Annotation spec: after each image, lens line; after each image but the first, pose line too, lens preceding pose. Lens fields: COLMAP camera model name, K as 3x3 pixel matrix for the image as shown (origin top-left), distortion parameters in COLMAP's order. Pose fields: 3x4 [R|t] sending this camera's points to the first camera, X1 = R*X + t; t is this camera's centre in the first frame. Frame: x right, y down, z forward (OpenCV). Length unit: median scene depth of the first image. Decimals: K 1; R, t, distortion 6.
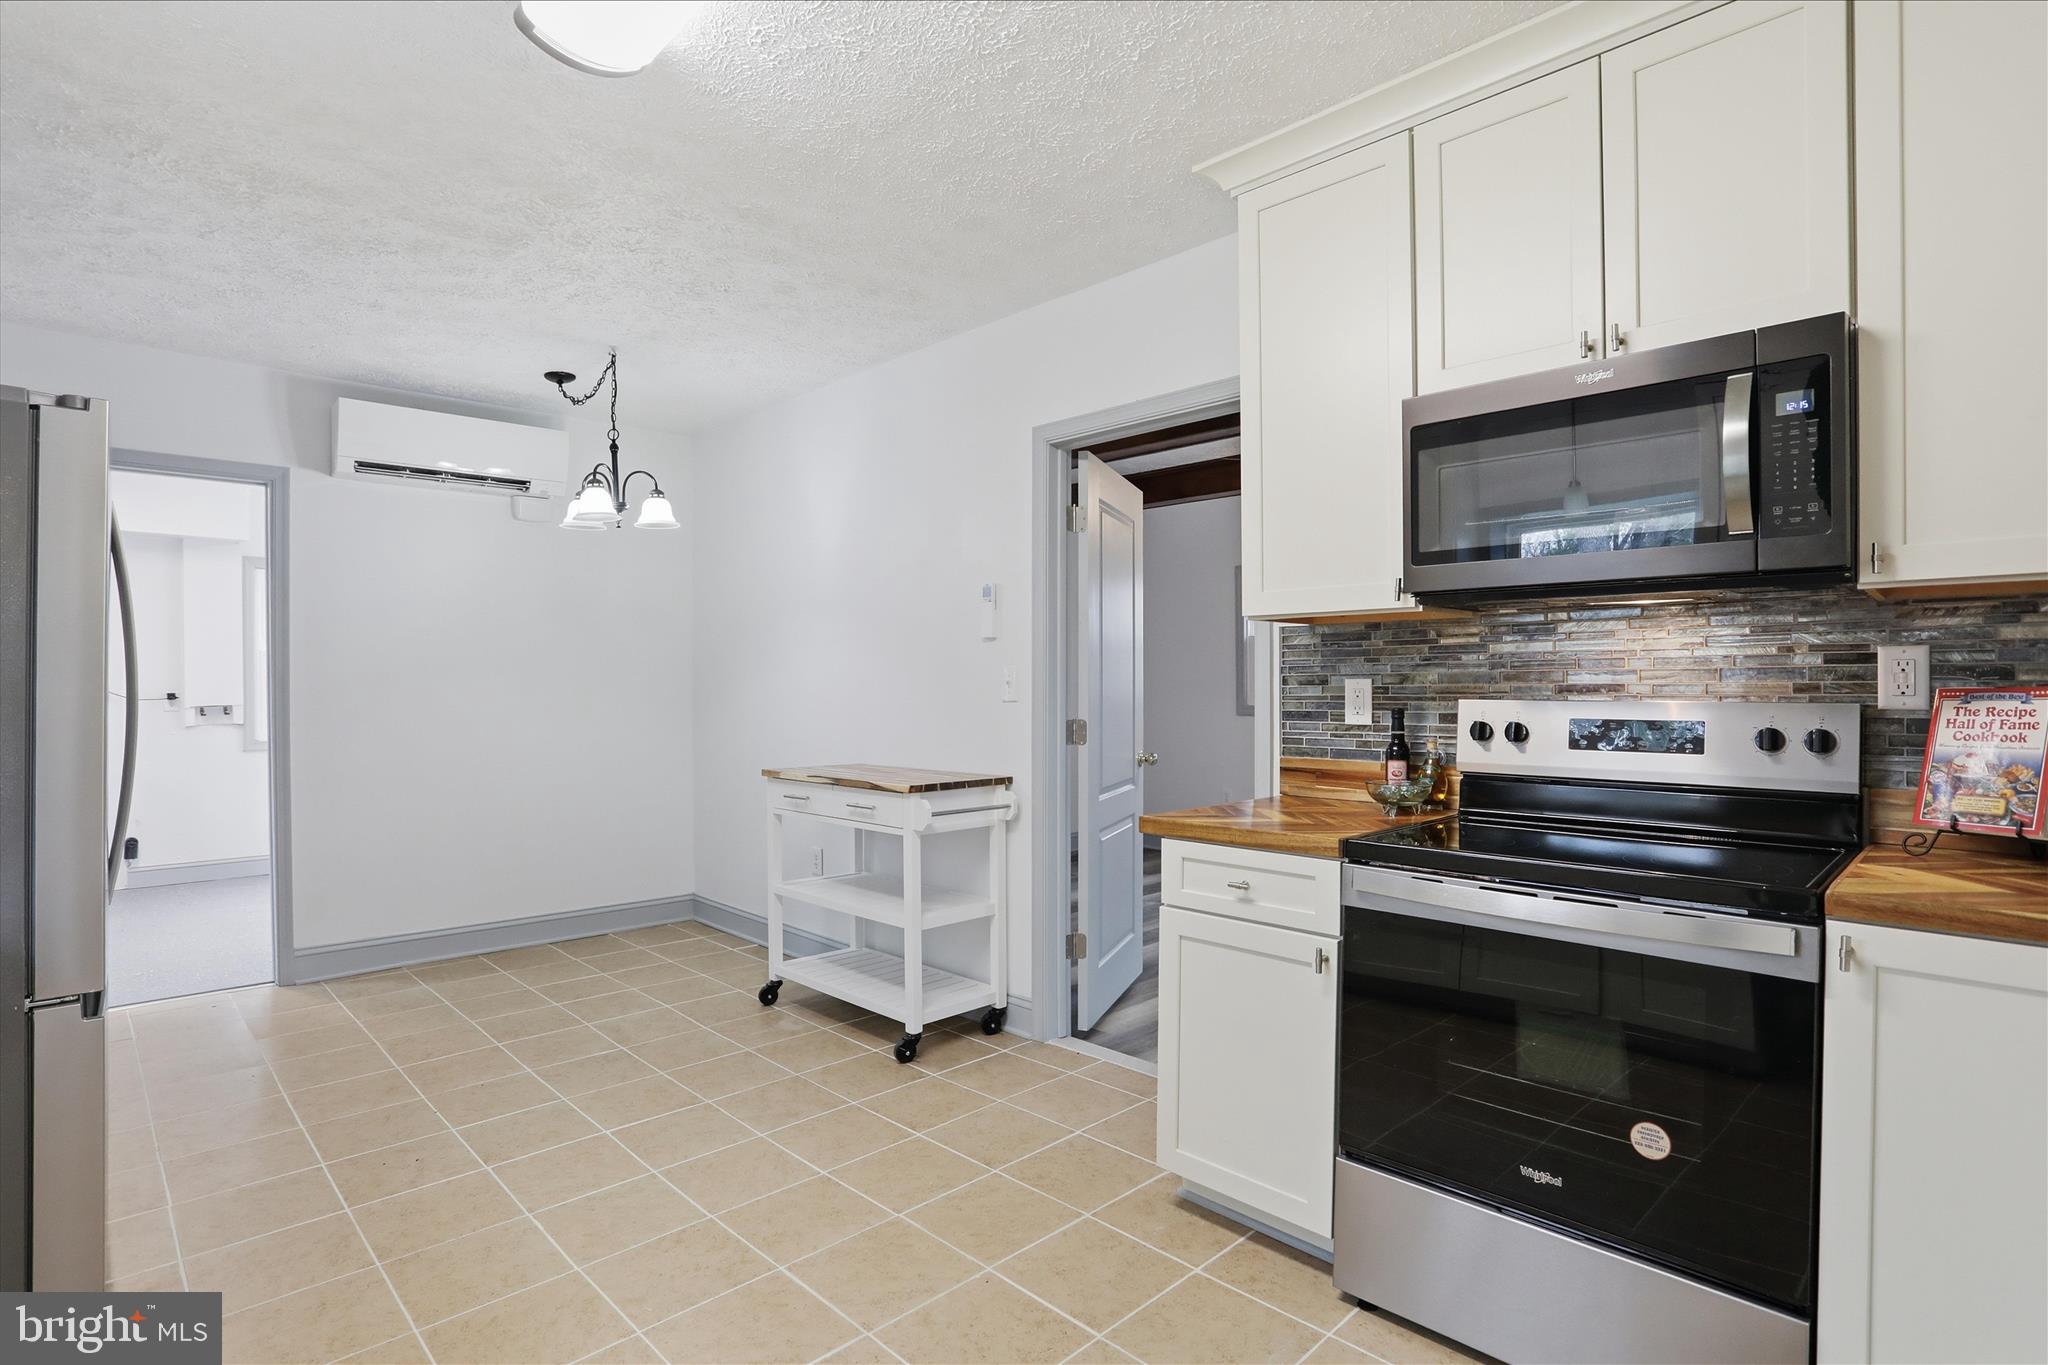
lens RADIAL K [[1005.4, 0, 1027.6], [0, 1005.4, 682.6], [0, 0, 1]] dist [0.000466, -0.000180]
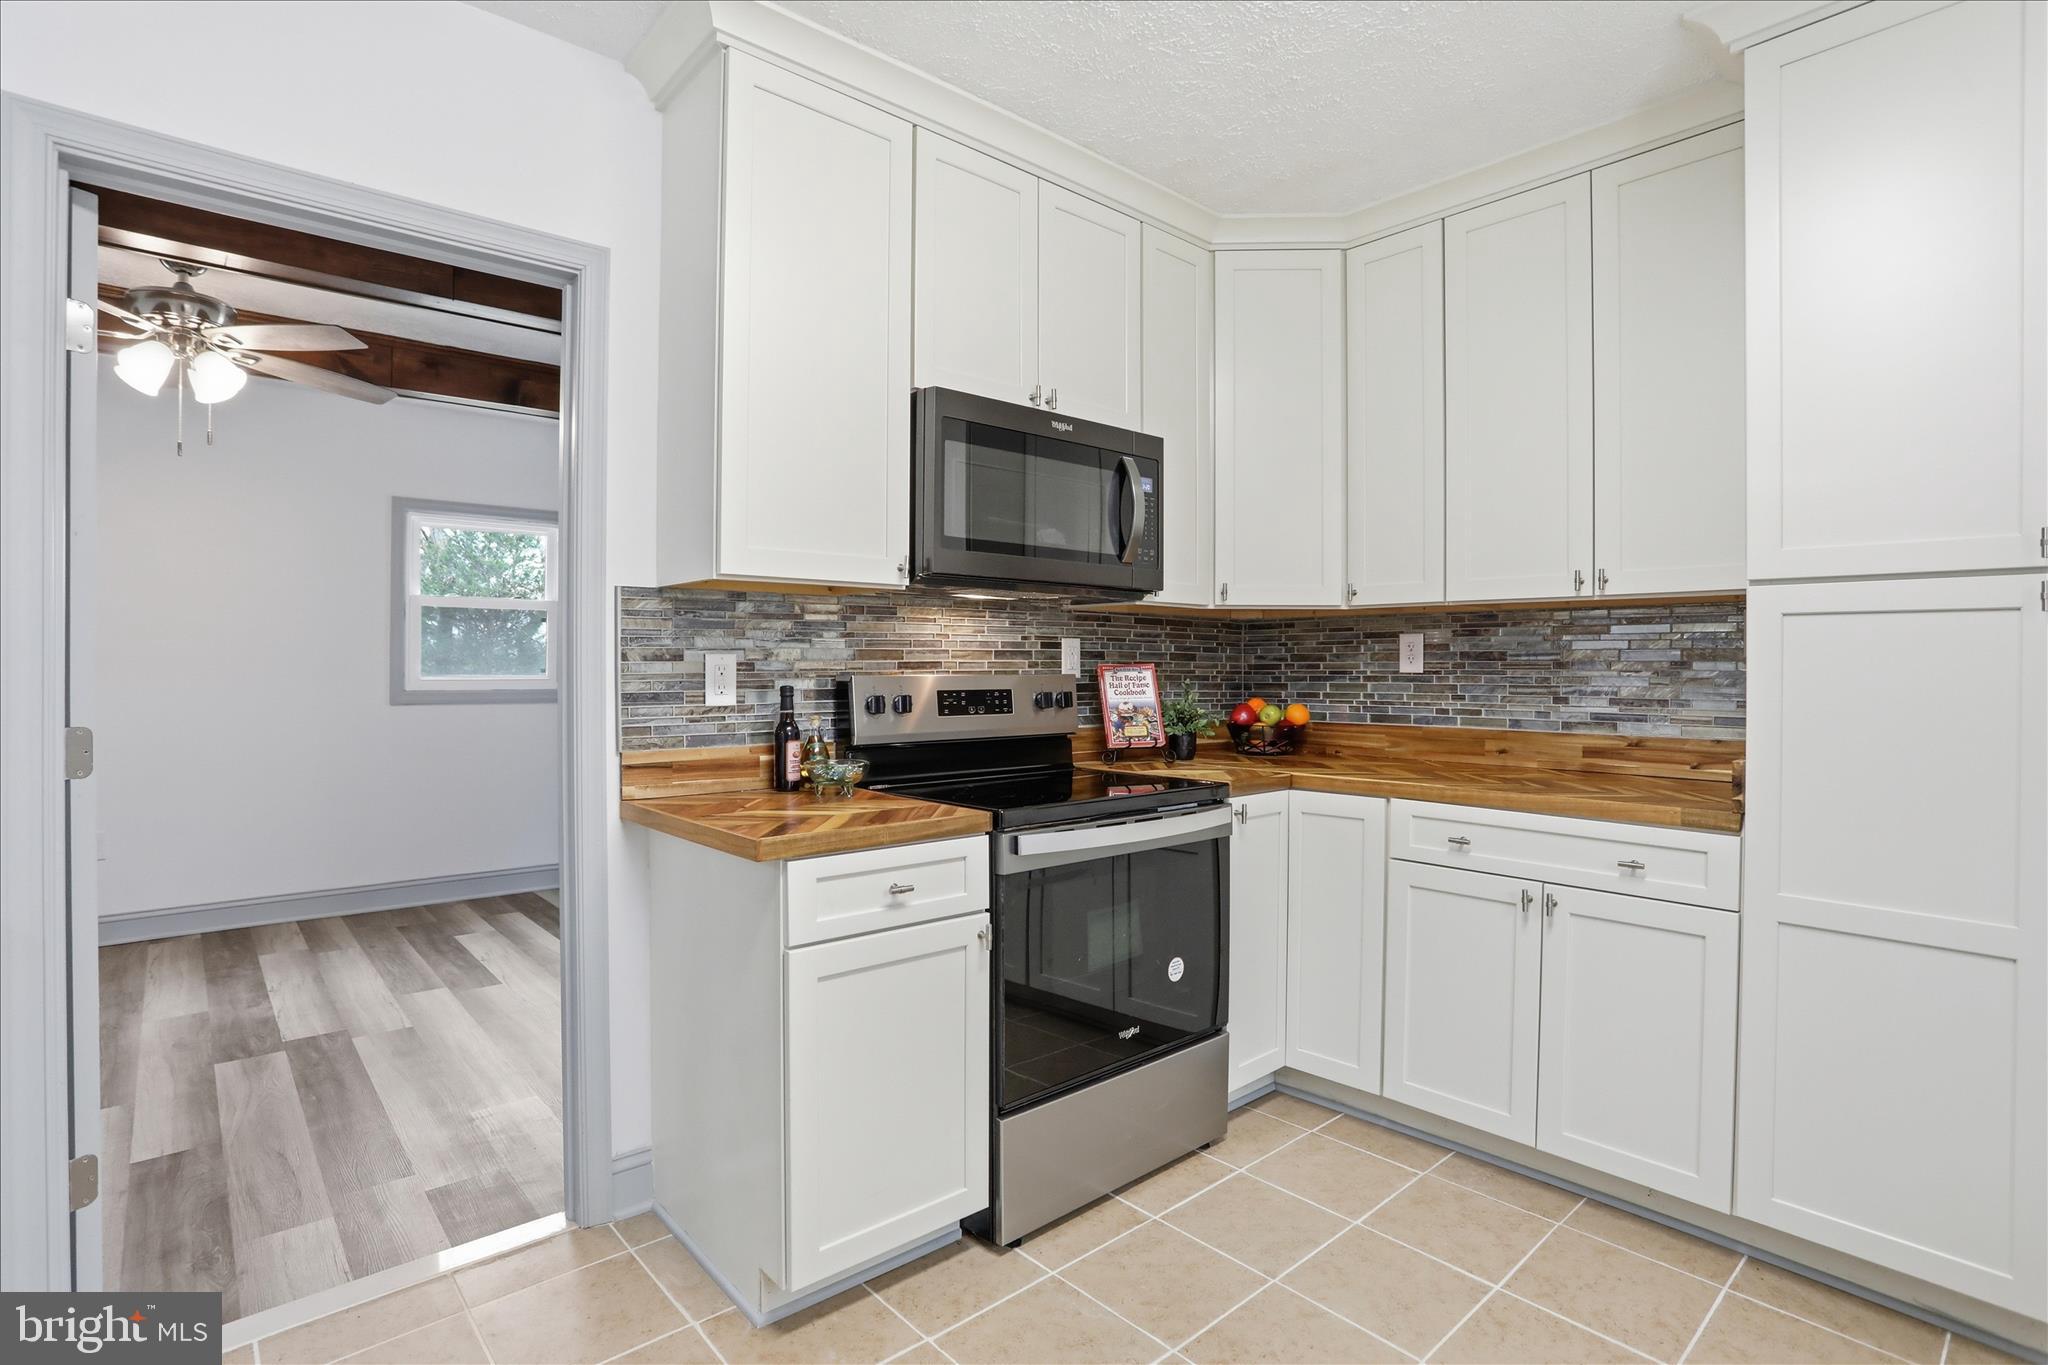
lens RADIAL K [[1021.5, 0, 1023.8], [0, 1021.5, 670.6], [0, 0, 1]] dist [-0.006108, -0.000004]
pose [[0.082051, -0.005929, 0.996611, -0.550769], [-0.005786, 0.999963, 0.006425, 0.003733], [-0.996611, -0.006293, 0.082014, 0.675945]]
